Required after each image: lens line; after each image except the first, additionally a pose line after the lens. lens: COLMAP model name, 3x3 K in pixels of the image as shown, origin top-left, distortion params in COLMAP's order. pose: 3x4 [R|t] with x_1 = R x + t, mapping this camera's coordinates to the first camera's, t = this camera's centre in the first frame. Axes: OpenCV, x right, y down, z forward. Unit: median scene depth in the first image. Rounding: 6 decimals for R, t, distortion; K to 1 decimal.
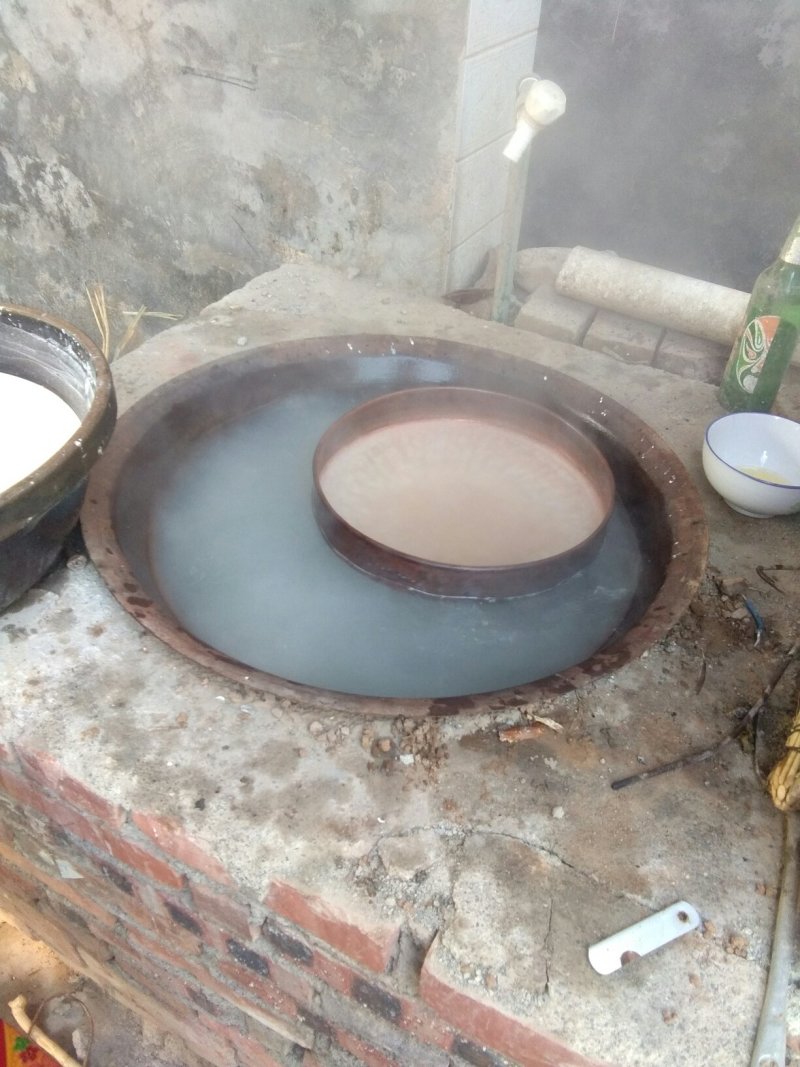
lens RADIAL K [[855.1, 0, 400.0], [0, 855.1, 536.4], [0, 0, 1]] dist [-0.005876, -0.013045]
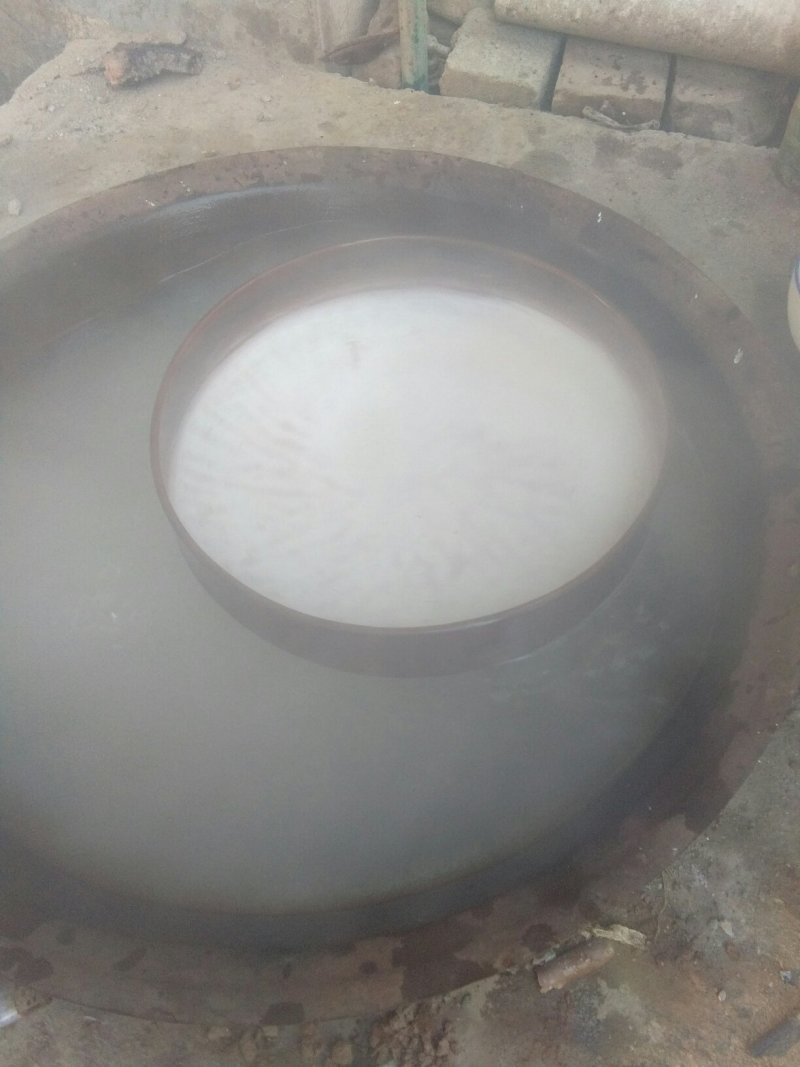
lens RADIAL K [[855.1, 0, 399.8], [0, 855.1, 533.8], [0, 0, 1]] dist [-0.005876, -0.013045]
pose [[0.983668, -0.179949, 0.004011, 0.043129], [0.171075, 0.941625, 0.289958, -0.129807], [-0.055954, -0.284536, 0.957031, 0.308942]]
